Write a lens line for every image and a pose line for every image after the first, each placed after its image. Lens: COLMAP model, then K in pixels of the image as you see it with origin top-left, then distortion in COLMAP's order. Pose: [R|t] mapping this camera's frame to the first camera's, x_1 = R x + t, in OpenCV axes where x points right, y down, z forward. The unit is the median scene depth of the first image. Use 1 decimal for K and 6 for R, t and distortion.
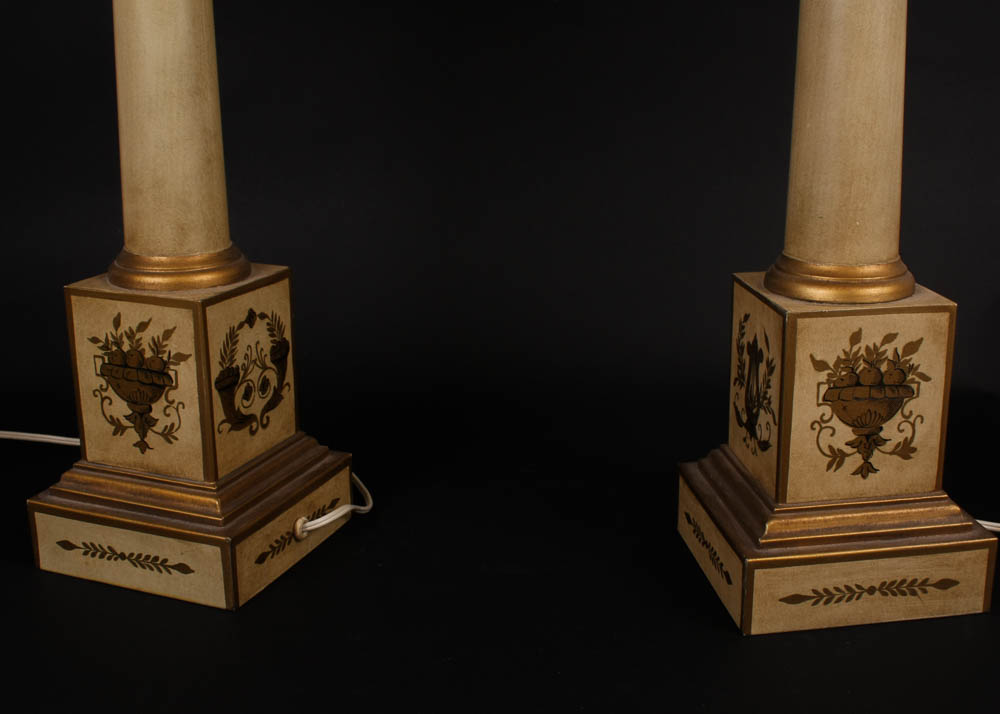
lens RADIAL K [[1186.0, 0, 531.3], [0, 1186.0, 373.4], [0, 0, 1]] dist [-0.105900, 0.000000]
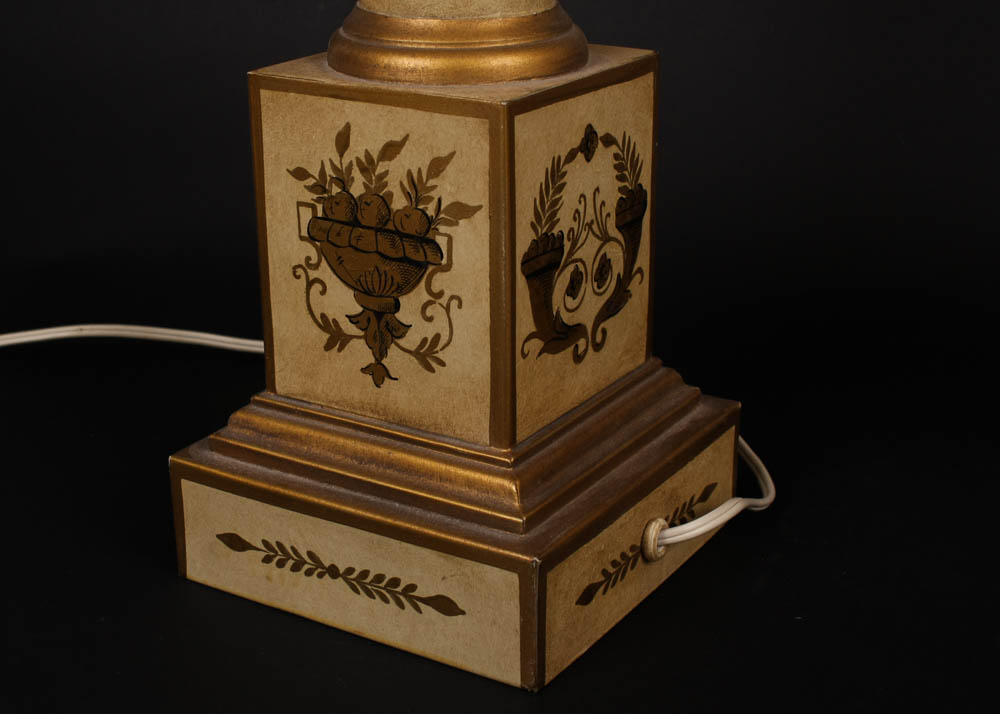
lens RADIAL K [[1632.1, 0, 497.7], [0, 1632.1, 364.4], [0, 0, 1]] dist [-0.090385, 0.000000]
pose [[0.977193, 0.056652, -0.204654, -0.122966], [-0.043528, 0.996730, 0.068073, 0.004240], [0.207842, -0.057612, 0.976464, 0.273395]]
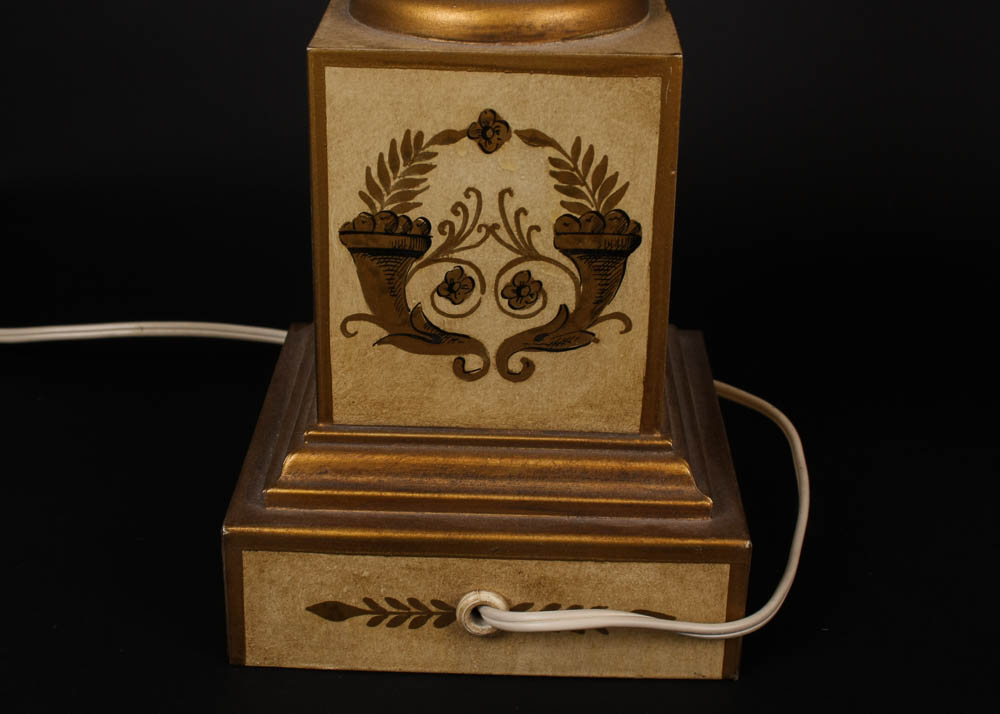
lens RADIAL K [[1632.1, 0, 498.7], [0, 1632.1, 356.6], [0, 0, 1]] dist [-0.090385, 0.000000]
pose [[0.322648, 0.384165, -0.865052, 0.324567], [-0.288729, 0.910317, 0.296577, -0.152544], [0.901406, 0.154076, 0.404632, 0.771825]]
